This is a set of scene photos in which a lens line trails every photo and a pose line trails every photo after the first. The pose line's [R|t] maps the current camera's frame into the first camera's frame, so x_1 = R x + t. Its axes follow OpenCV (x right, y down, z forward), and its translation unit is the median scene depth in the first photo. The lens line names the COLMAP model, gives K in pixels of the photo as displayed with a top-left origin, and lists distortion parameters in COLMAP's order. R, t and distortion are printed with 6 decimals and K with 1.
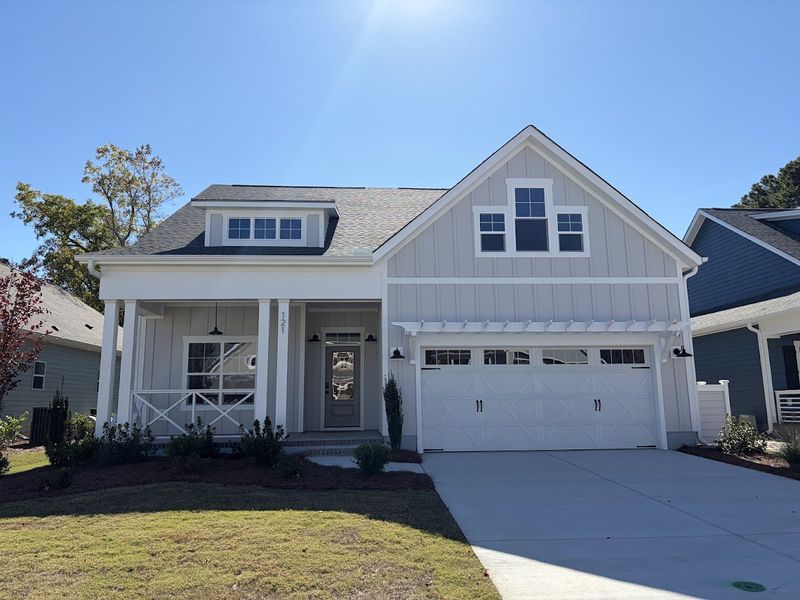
lens RADIAL K [[602.0, 0, 400.2], [0, 602.0, 298.8], [0, 0, 1]] dist [0.011195, -0.005785]
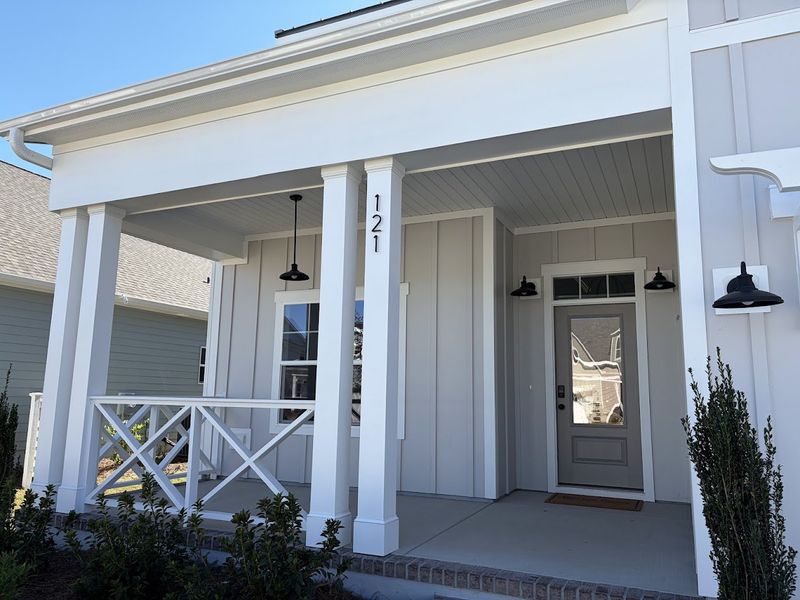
lens RADIAL K [[602.0, 0, 400.2], [0, 602.0, 299.2], [0, 0, 1]] dist [0.011195, -0.005785]
pose [[0.879369, -0.044130, -0.474091, -0.011390], [0.048918, 0.998800, -0.002237, 0.086399], [0.473620, -0.021225, 0.880473, 0.676979]]
